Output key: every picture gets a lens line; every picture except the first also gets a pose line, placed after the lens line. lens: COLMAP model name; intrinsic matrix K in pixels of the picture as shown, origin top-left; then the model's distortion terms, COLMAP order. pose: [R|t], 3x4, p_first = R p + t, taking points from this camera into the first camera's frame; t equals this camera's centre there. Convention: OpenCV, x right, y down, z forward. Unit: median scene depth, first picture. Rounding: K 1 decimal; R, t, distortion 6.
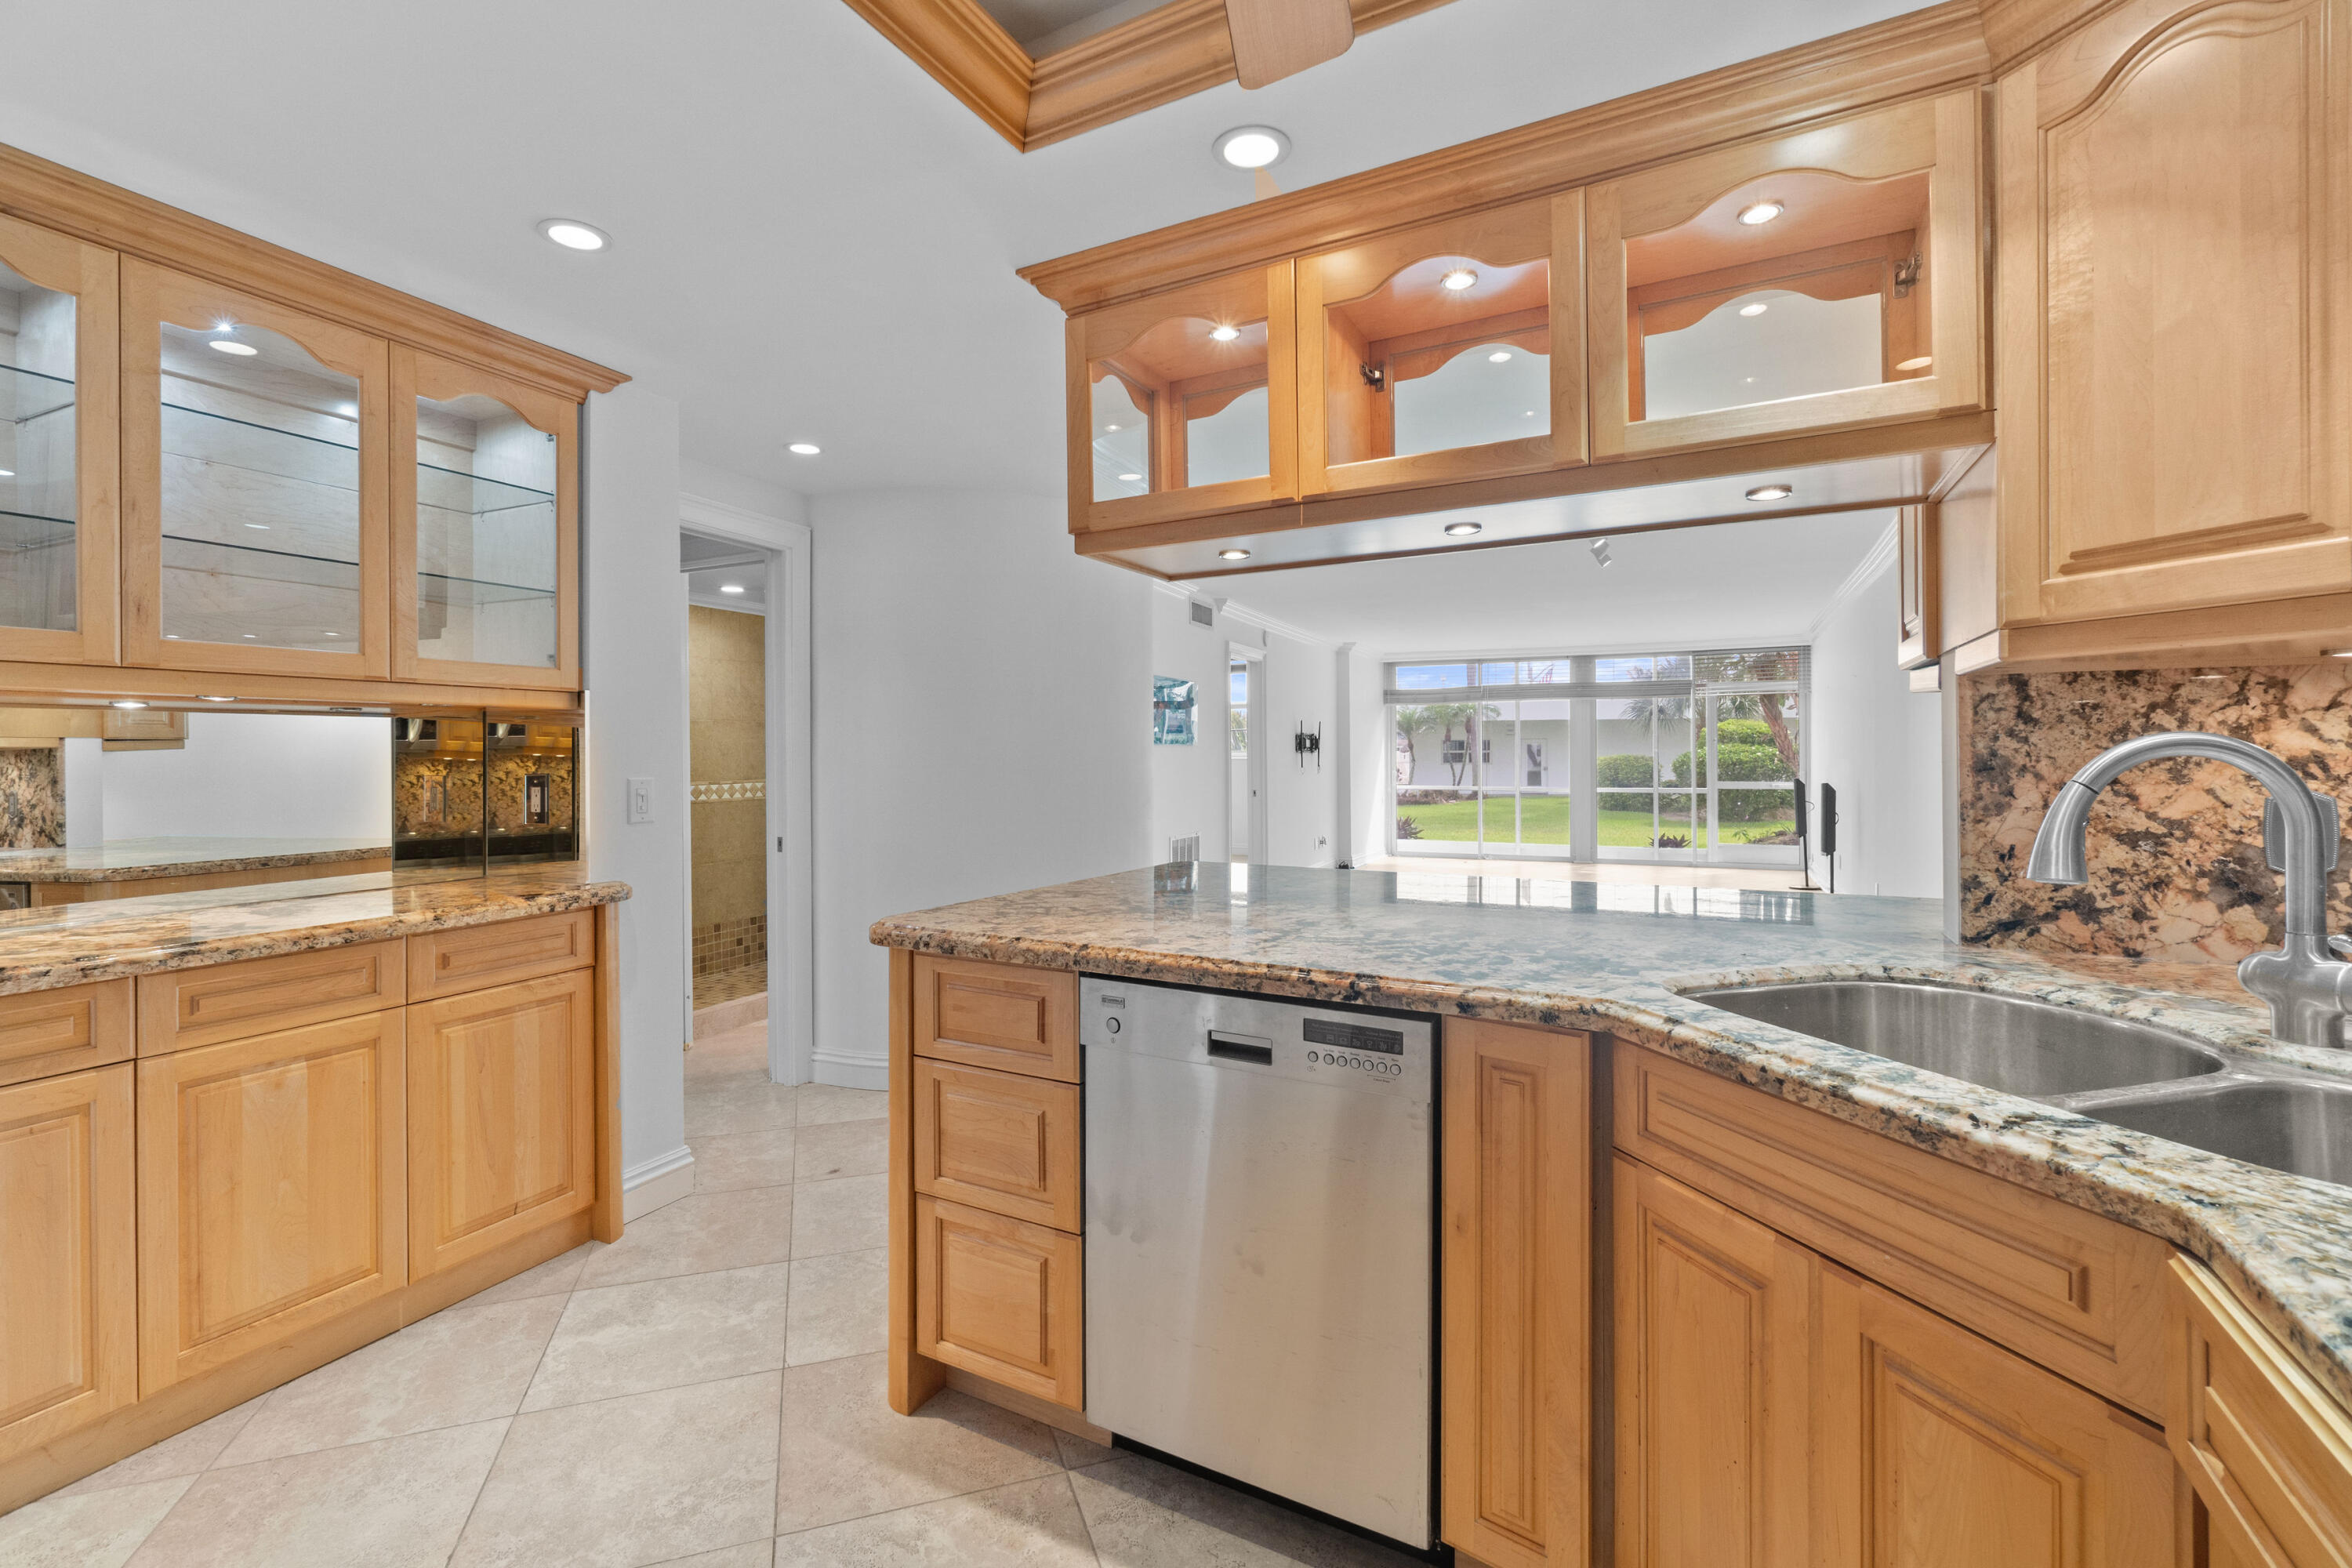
lens RADIAL K [[1011.8, 0, 1172.3], [0, 1011.8, 764.8], [0, 0, 1]] dist [-0.017281, 0.001752]
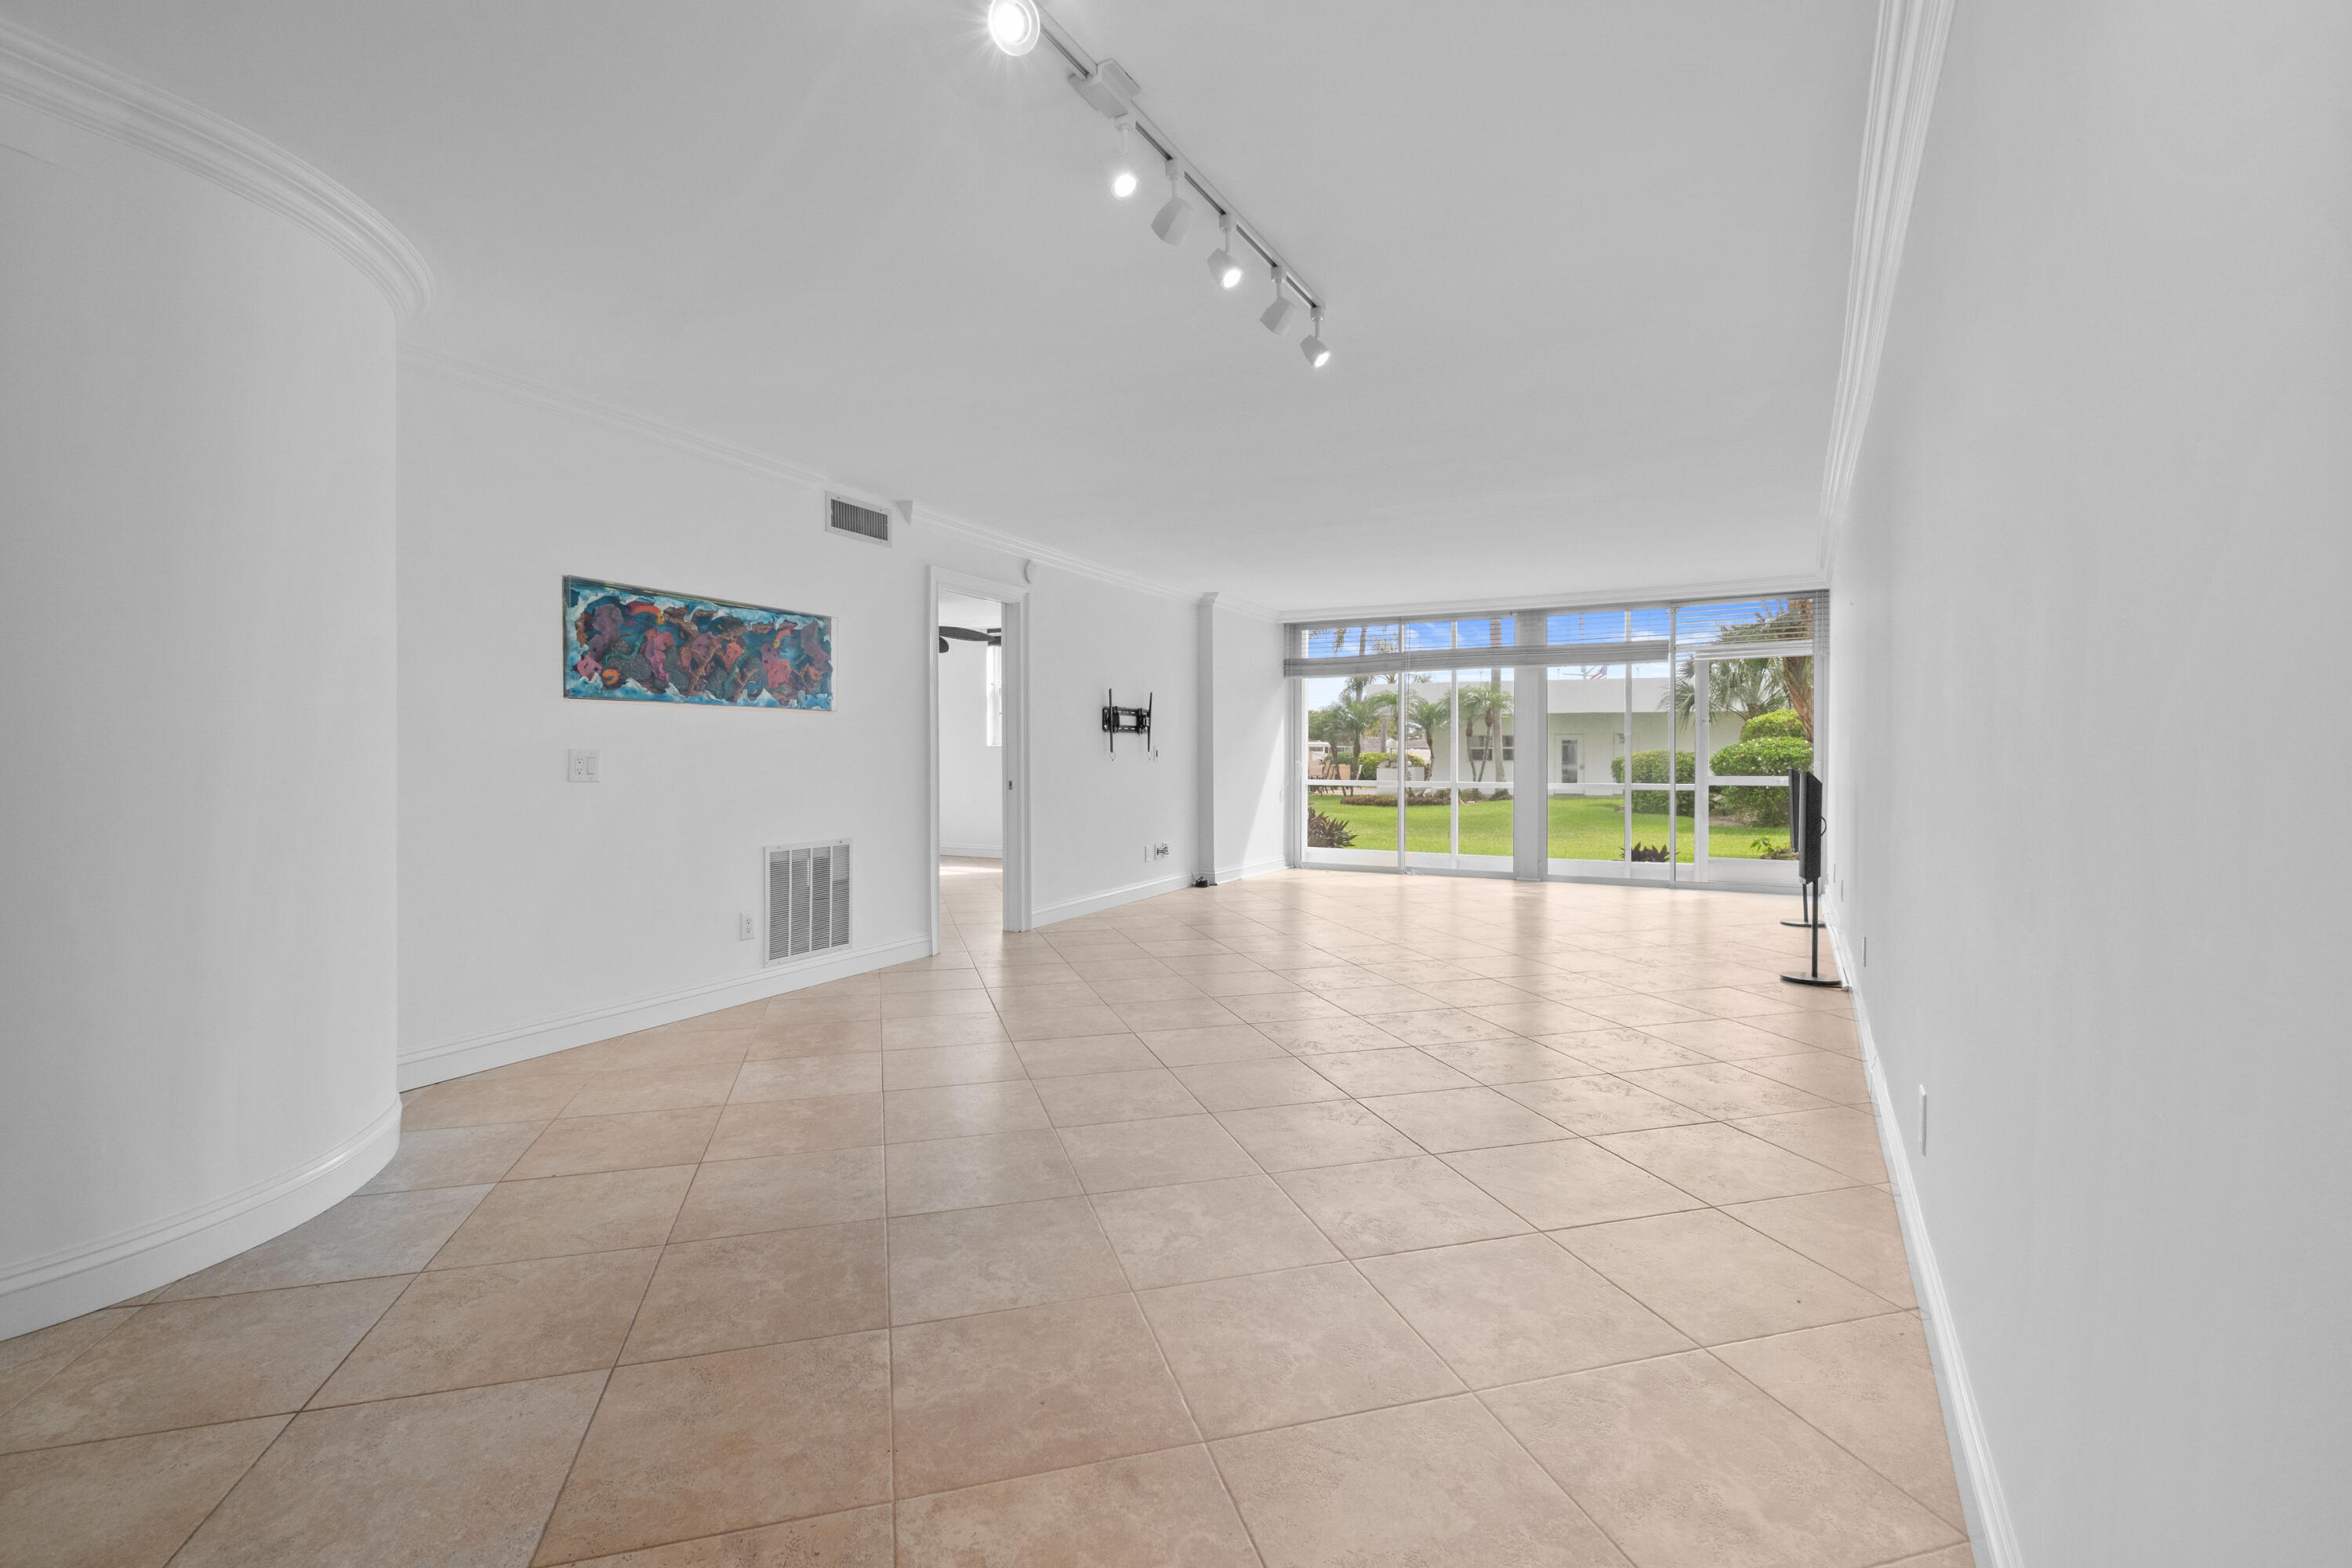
lens RADIAL K [[1011.8, 0, 1170.3], [0, 1011.8, 770.1], [0, 0, 1]] dist [-0.017281, 0.001752]
pose [[0.998130, 0.004369, -0.060963, 0.178264], [-0.003975, 0.999970, 0.006595, 0.009058], [0.060990, -0.006340, 0.998118, 0.212902]]
